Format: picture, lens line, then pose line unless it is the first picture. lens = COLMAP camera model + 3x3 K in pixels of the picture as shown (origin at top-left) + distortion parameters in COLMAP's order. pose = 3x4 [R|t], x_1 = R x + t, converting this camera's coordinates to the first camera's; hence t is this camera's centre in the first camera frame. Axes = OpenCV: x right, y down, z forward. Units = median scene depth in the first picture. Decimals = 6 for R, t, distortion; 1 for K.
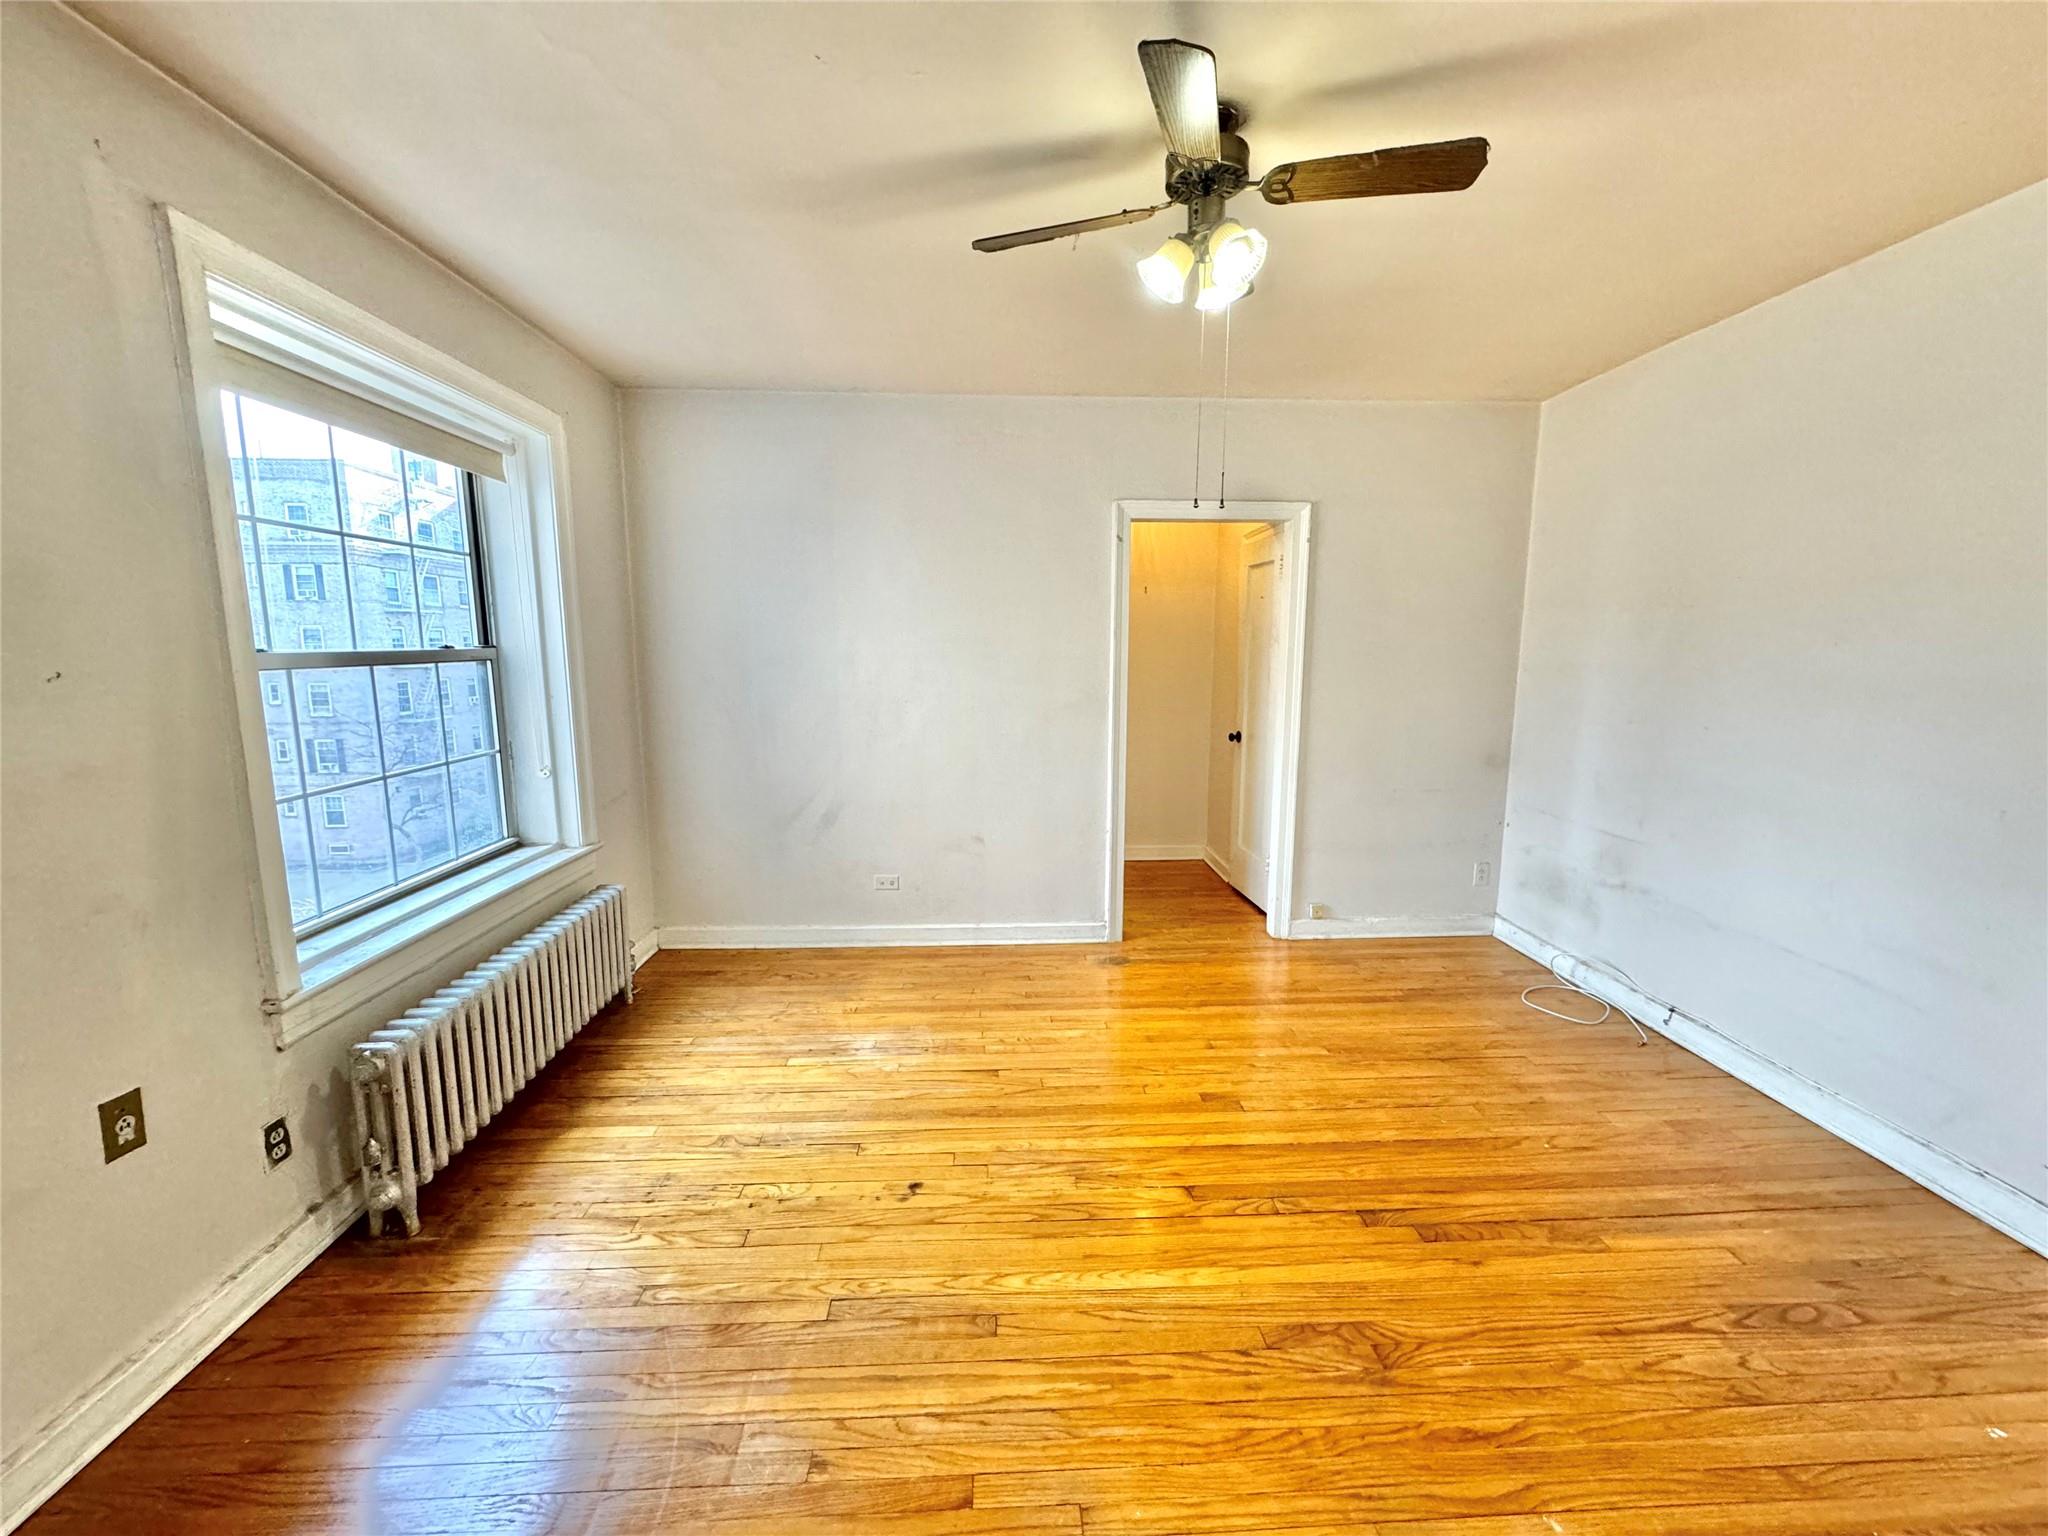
lens RADIAL K [[807.2, 0, 1030.1], [0, 807.2, 766.8], [0, 0, 1]] dist [-0.002570, 0.000054]
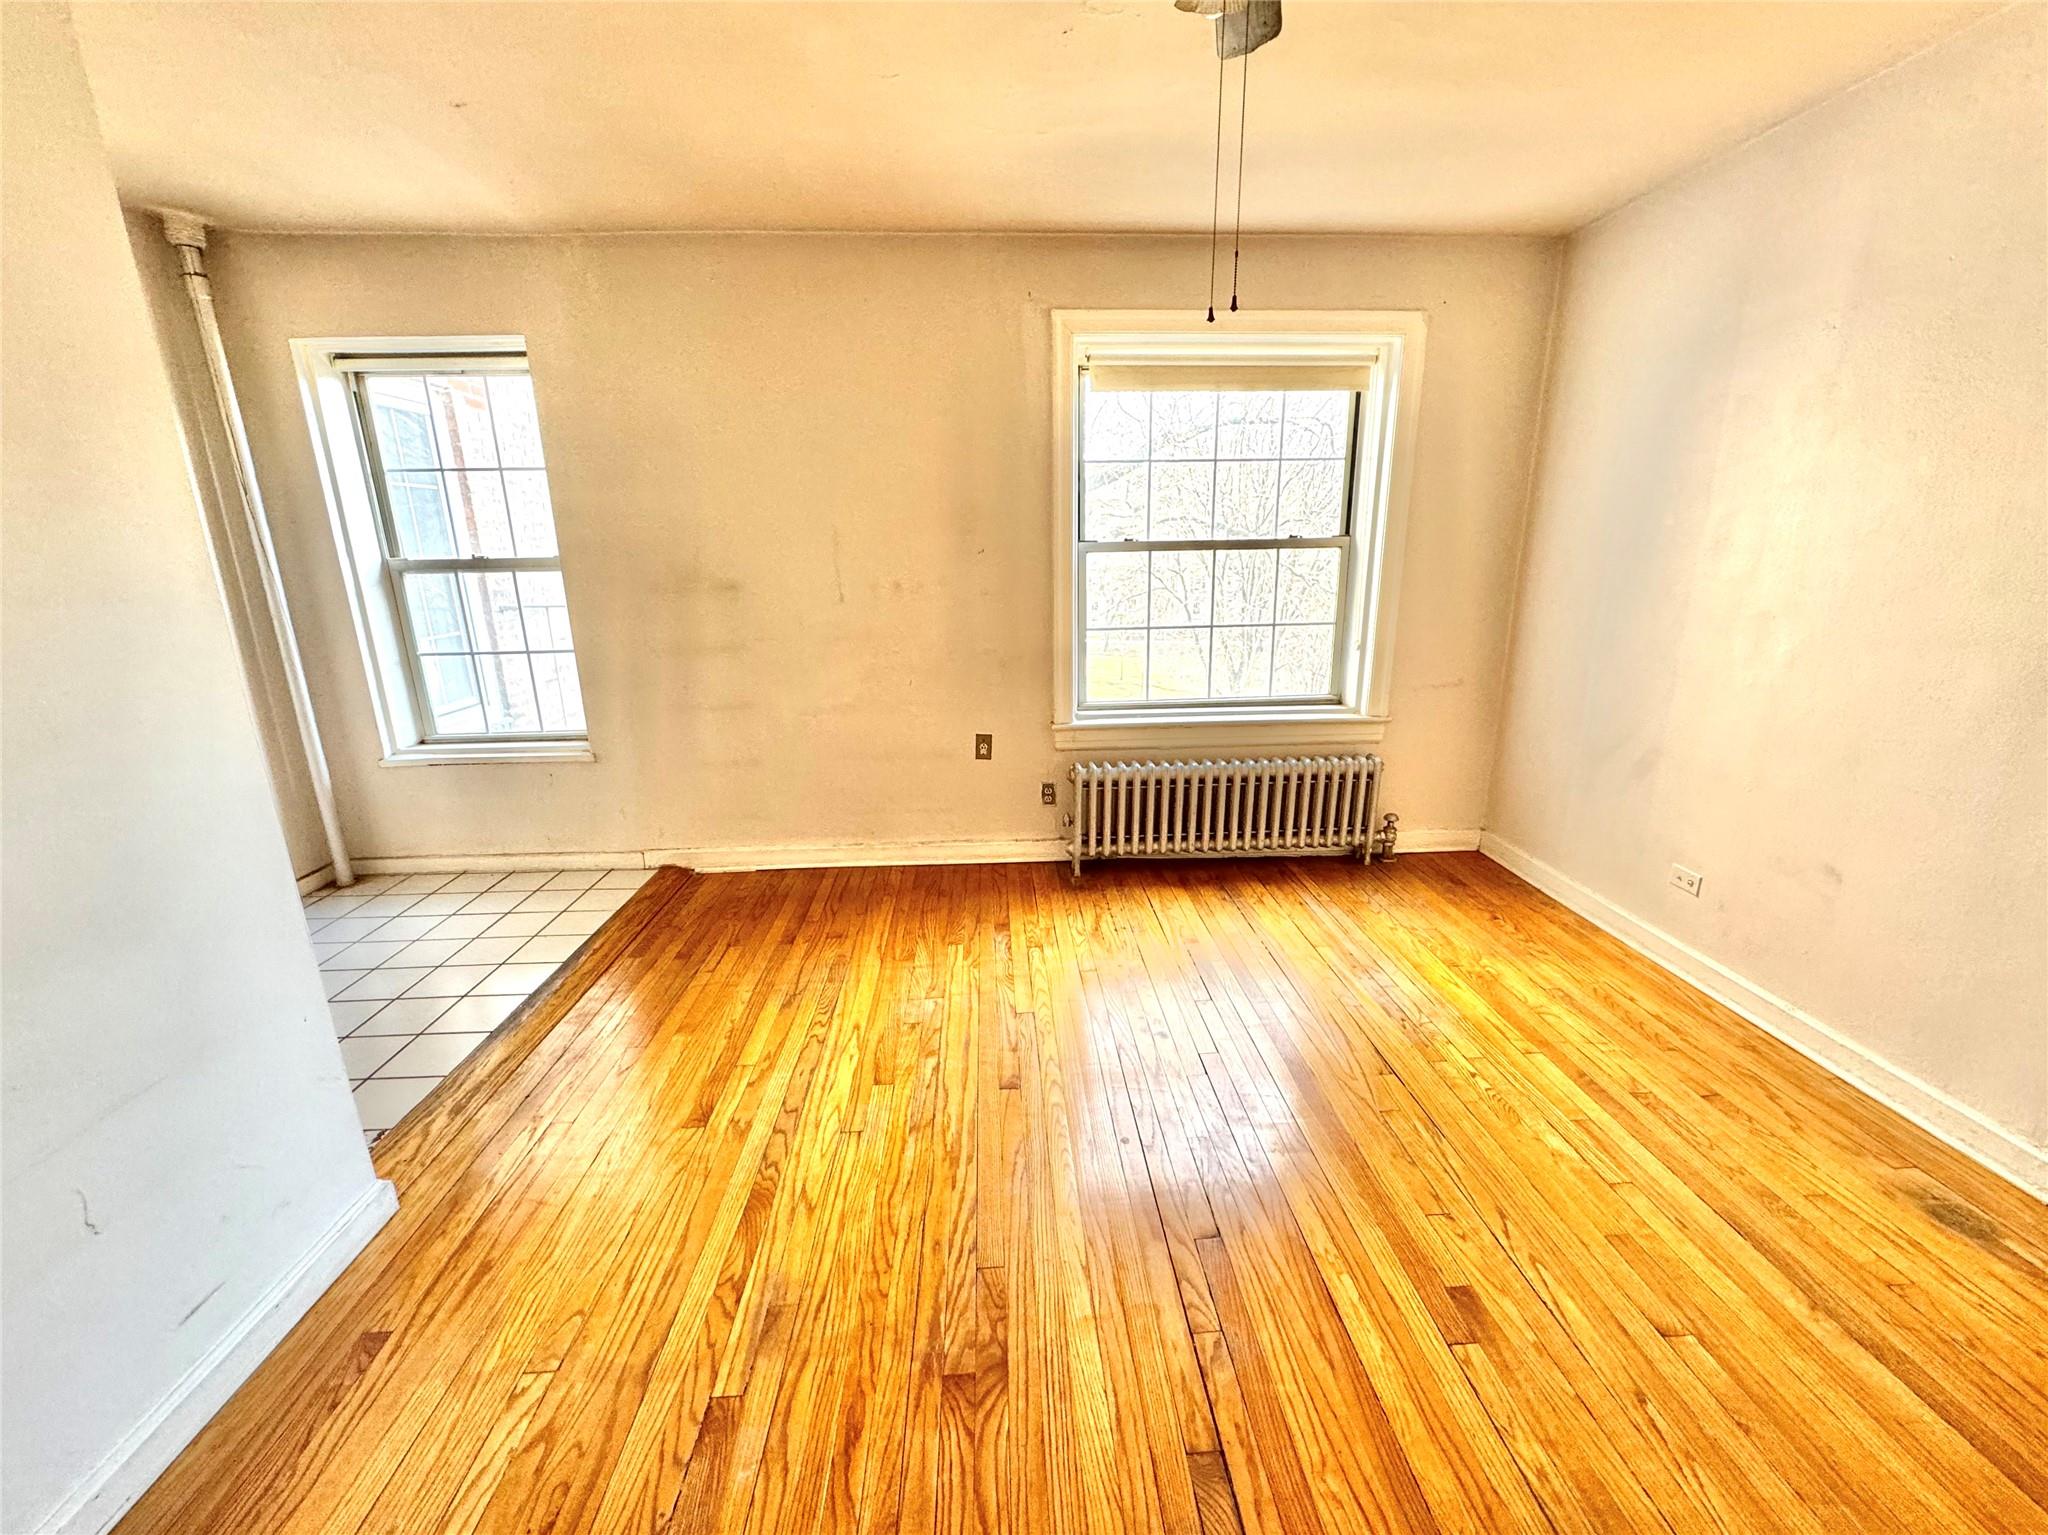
lens RADIAL K [[825.4, 0, 1036.7], [0, 825.4, 766.4], [0, 0, 1]] dist [-0.001001, 0.000066]
pose [[0.009137, 0.257857, -0.966140, 0.864811], [-0.136823, 0.957415, 0.254235, -0.096555], [0.990553, 0.129867, 0.044029, 0.743797]]
